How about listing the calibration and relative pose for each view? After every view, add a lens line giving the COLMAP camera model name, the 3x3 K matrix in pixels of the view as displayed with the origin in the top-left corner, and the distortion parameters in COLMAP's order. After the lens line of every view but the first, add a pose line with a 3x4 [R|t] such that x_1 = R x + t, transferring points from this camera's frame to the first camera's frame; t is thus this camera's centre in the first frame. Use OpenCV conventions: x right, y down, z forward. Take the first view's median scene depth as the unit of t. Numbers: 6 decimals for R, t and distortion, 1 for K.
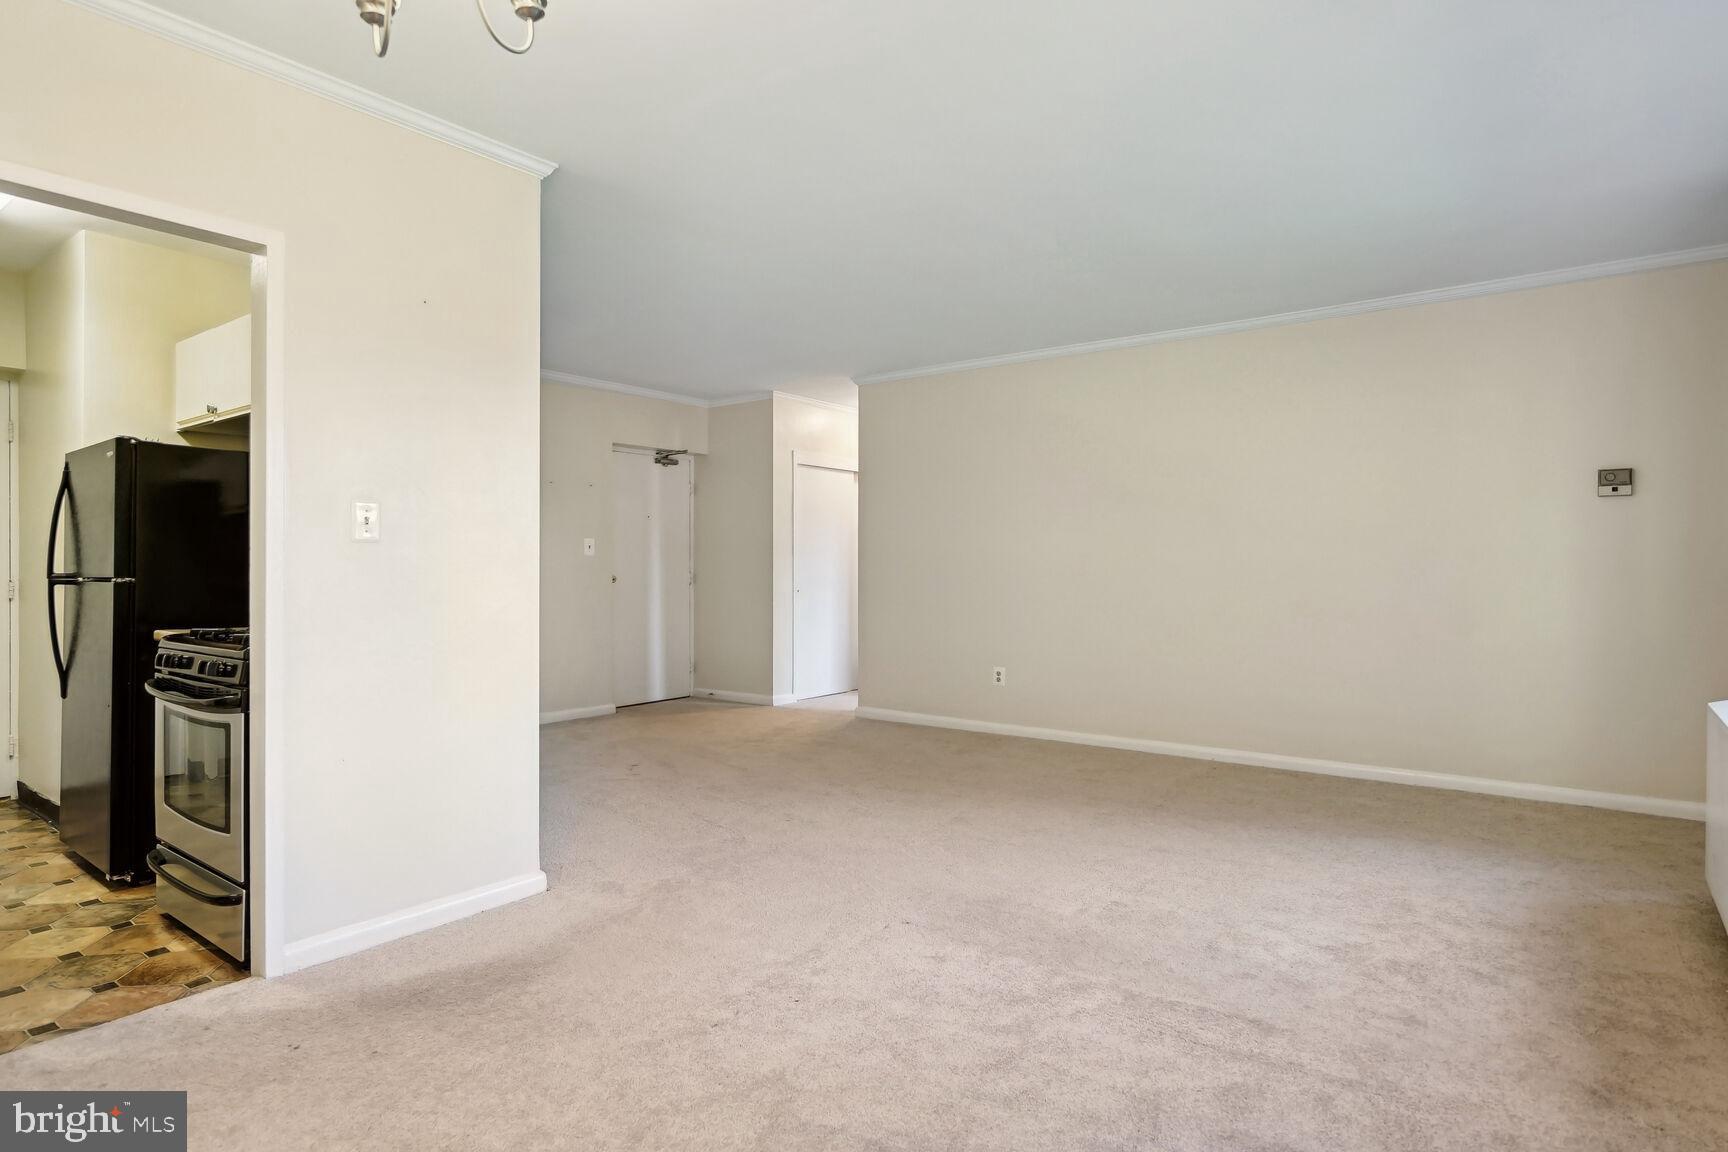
lens RADIAL K [[930.2, 0, 865.2], [0, 930.2, 571.0], [0, 0, 1]] dist [0.000081, -0.009242]
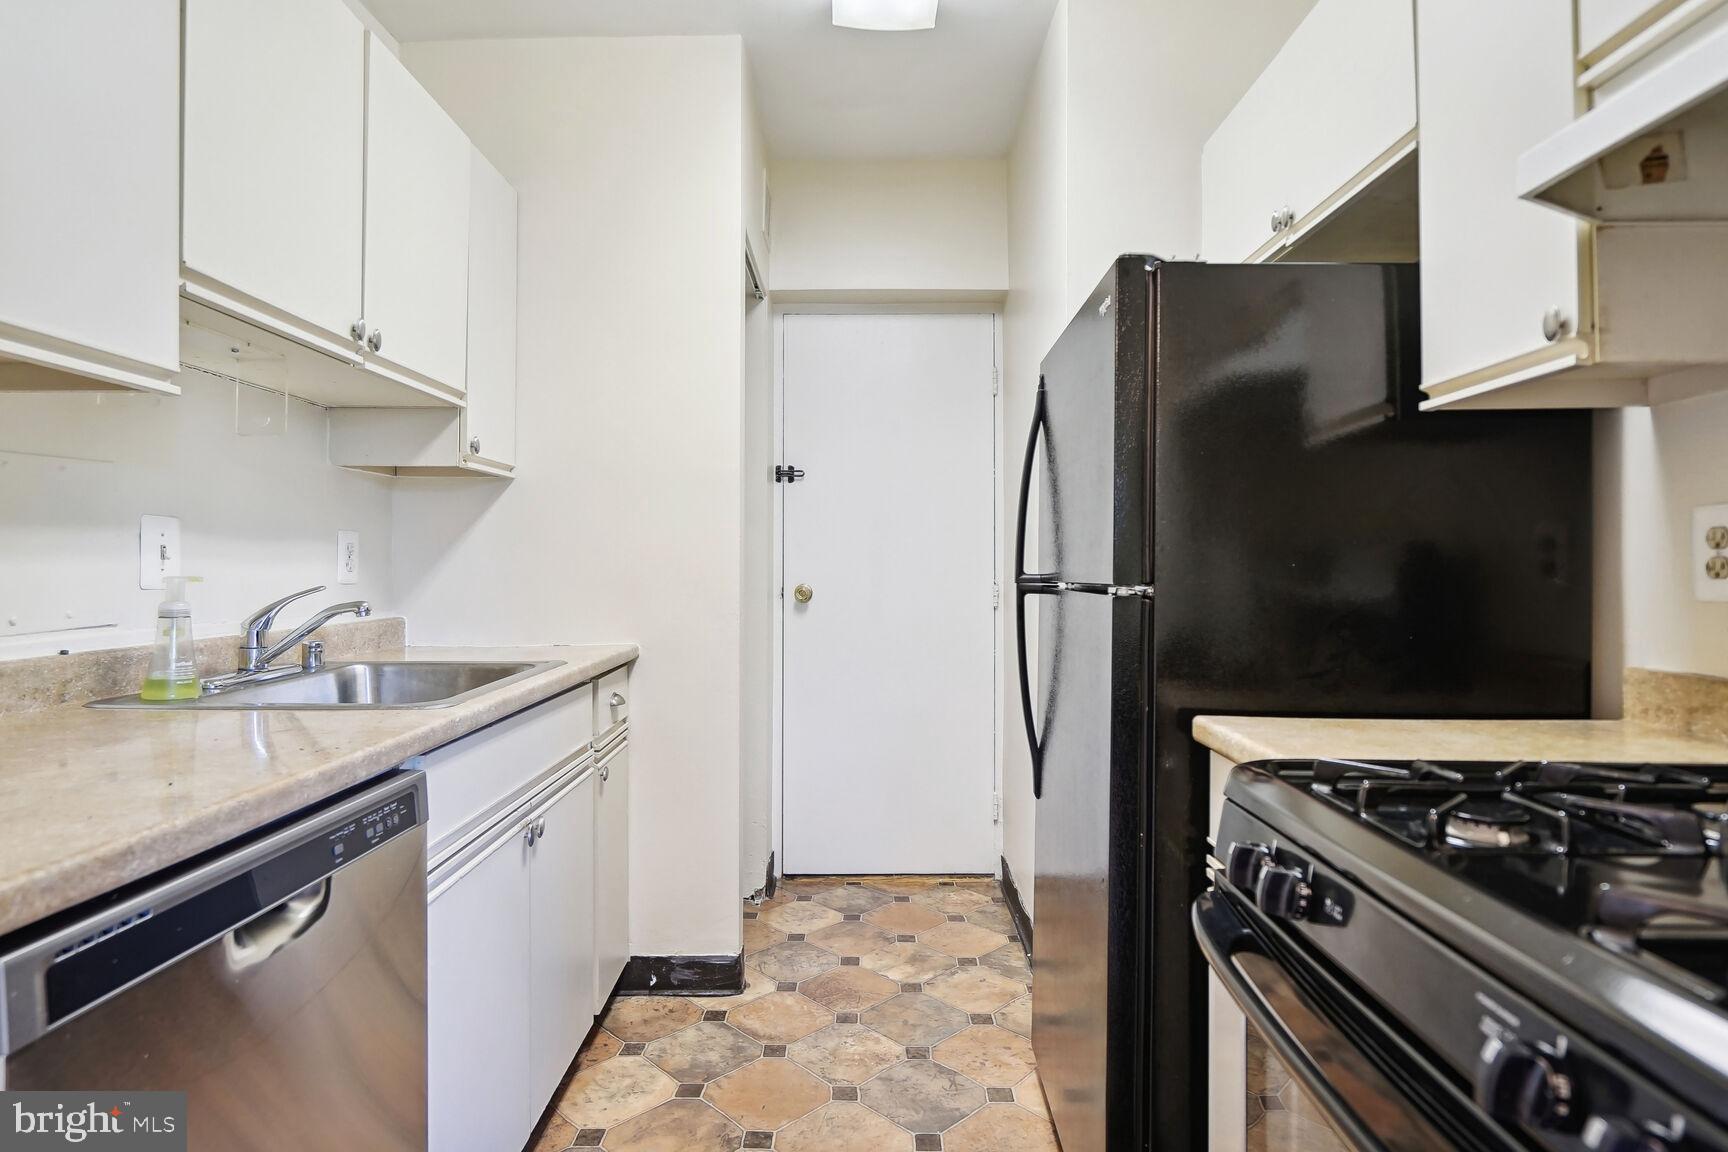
lens RADIAL K [[930.2, 0, 865.2], [0, 930.2, 571.0], [0, 0, 1]] dist [0.000081, -0.009242]
pose [[0.592359, 0.000872, -0.805673, -0.475629], [0.000273, 0.999999, 0.001284, -0.000091], [0.805674, -0.000981, 0.592359, 0.583367]]
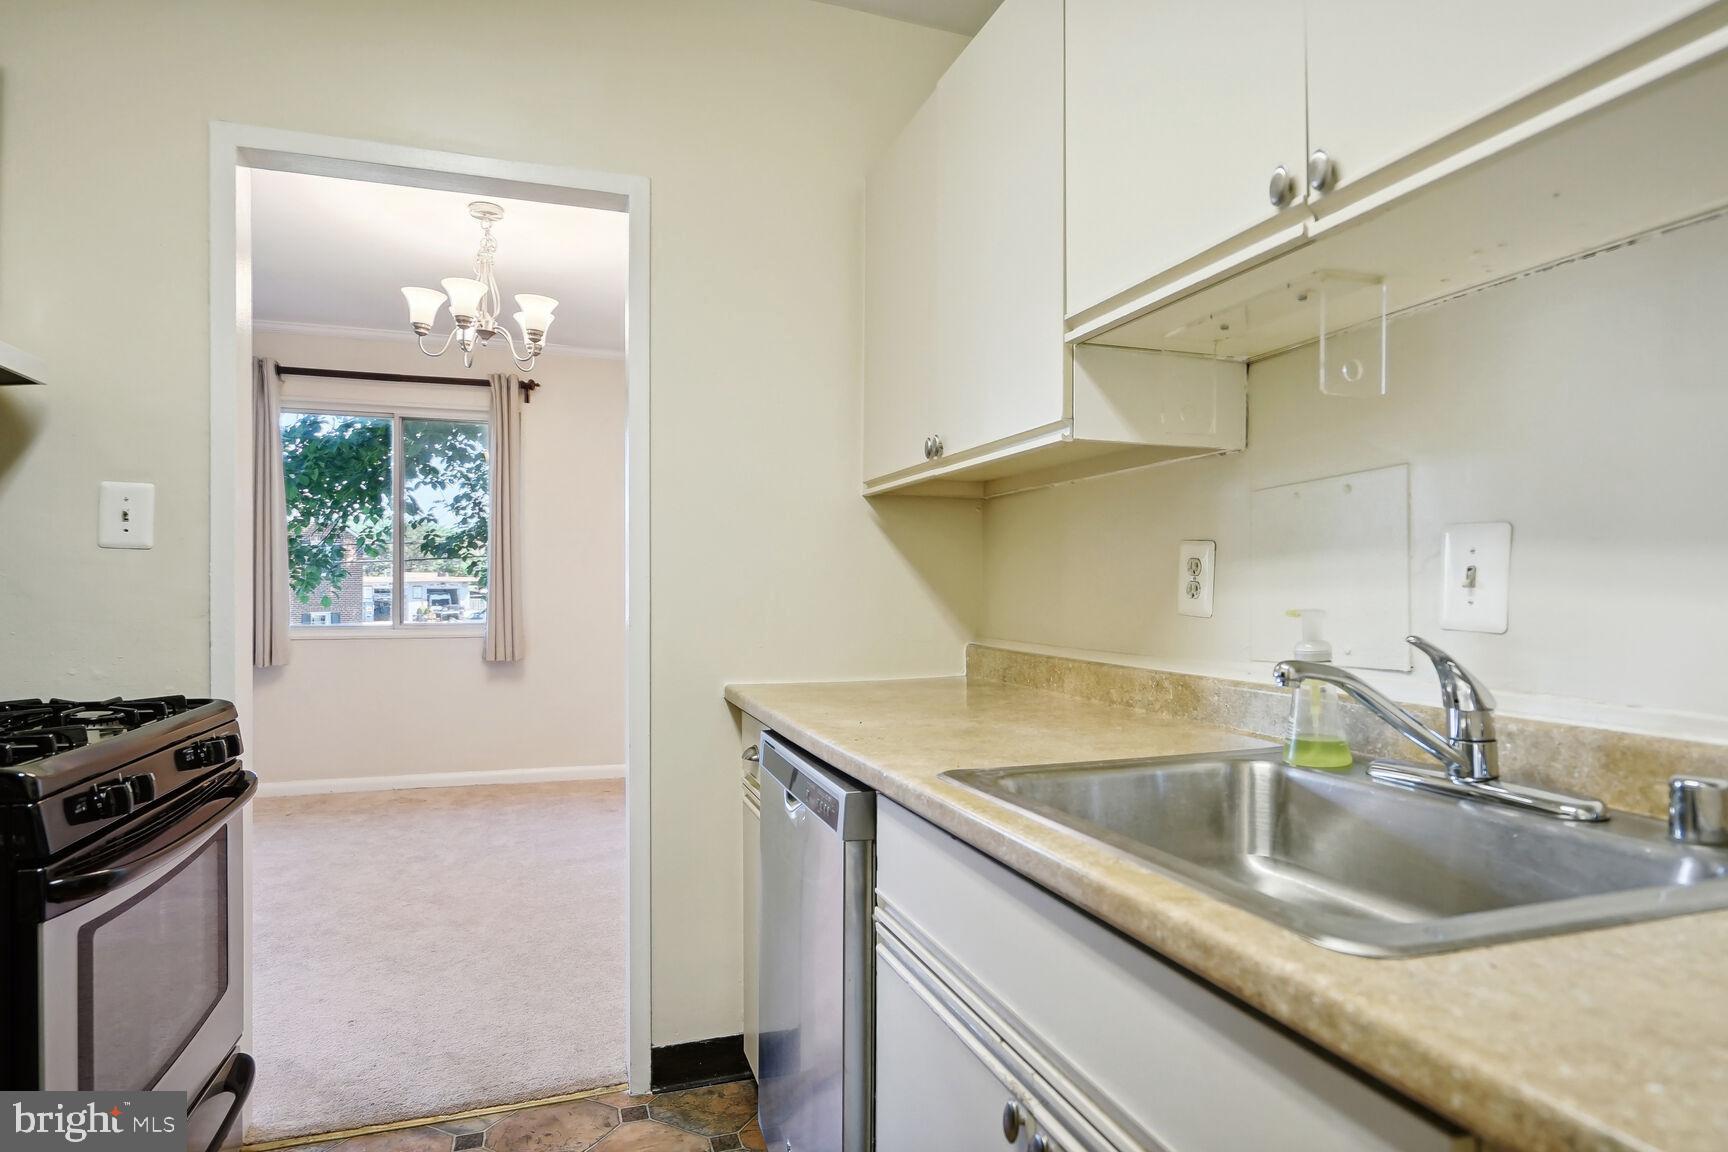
lens RADIAL K [[930.2, 0, 865.2], [0, 930.2, 571.0], [0, 0, 1]] dist [0.000081, -0.009242]
pose [[-0.829748, 0.006831, 0.558096, -1.143351], [0.000445, 0.999933, -0.011578, -0.008009], [-0.558138, -0.009359, -0.829695, 1.002580]]
